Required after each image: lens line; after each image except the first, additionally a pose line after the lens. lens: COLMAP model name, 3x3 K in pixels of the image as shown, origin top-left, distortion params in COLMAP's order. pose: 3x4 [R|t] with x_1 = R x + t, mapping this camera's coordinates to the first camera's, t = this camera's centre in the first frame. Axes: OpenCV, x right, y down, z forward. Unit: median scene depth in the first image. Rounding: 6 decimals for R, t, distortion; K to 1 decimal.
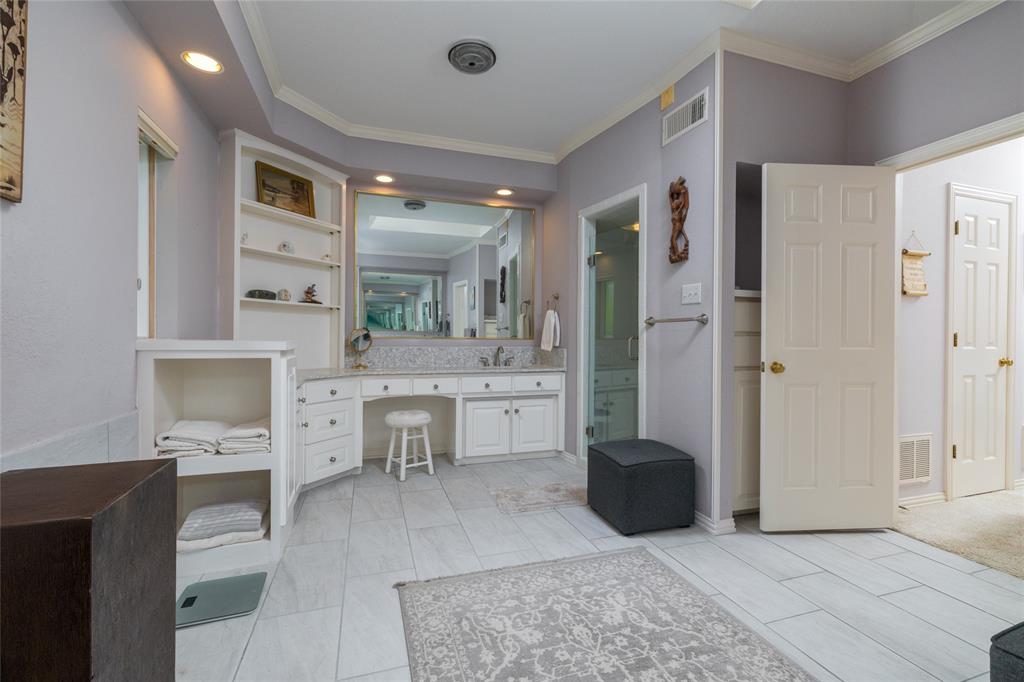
lens RADIAL K [[438.3, 0, 509.0], [0, 438.3, 339.1], [0, 0, 1]] dist [-0.000278, -0.000242]
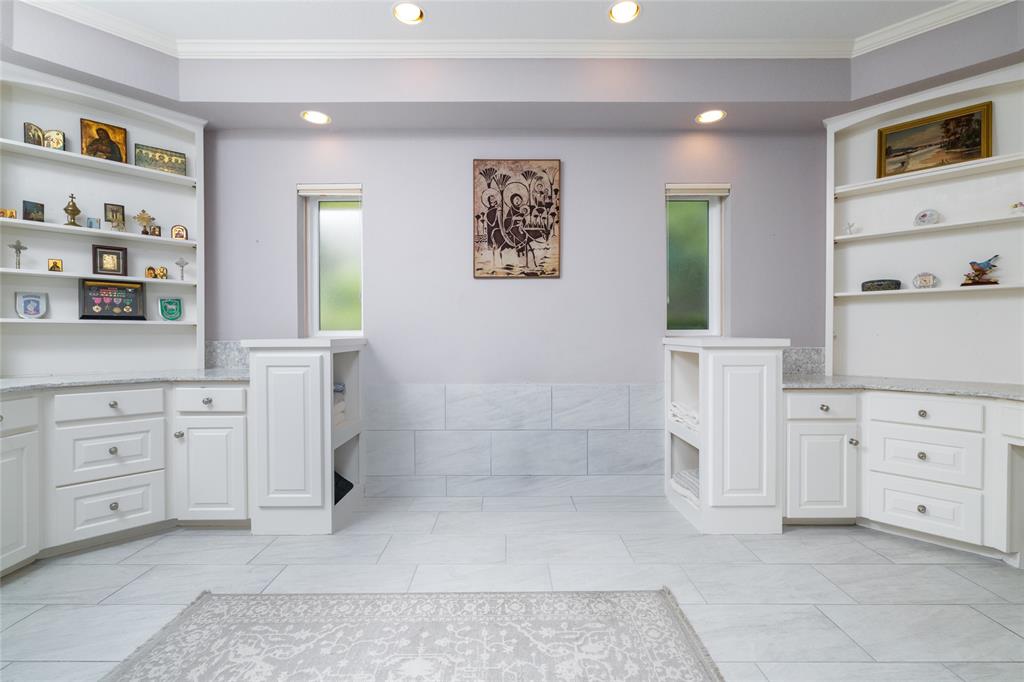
lens RADIAL K [[438.3, 0, 509.2], [0, 438.3, 339.2], [0, 0, 1]] dist [-0.000278, -0.000242]
pose [[-0.310303, 0.002208, -0.950635, 0.472077], [-0.005509, 0.999976, 0.004121, 0.003173], [0.950622, 0.006516, -0.310284, 0.589459]]
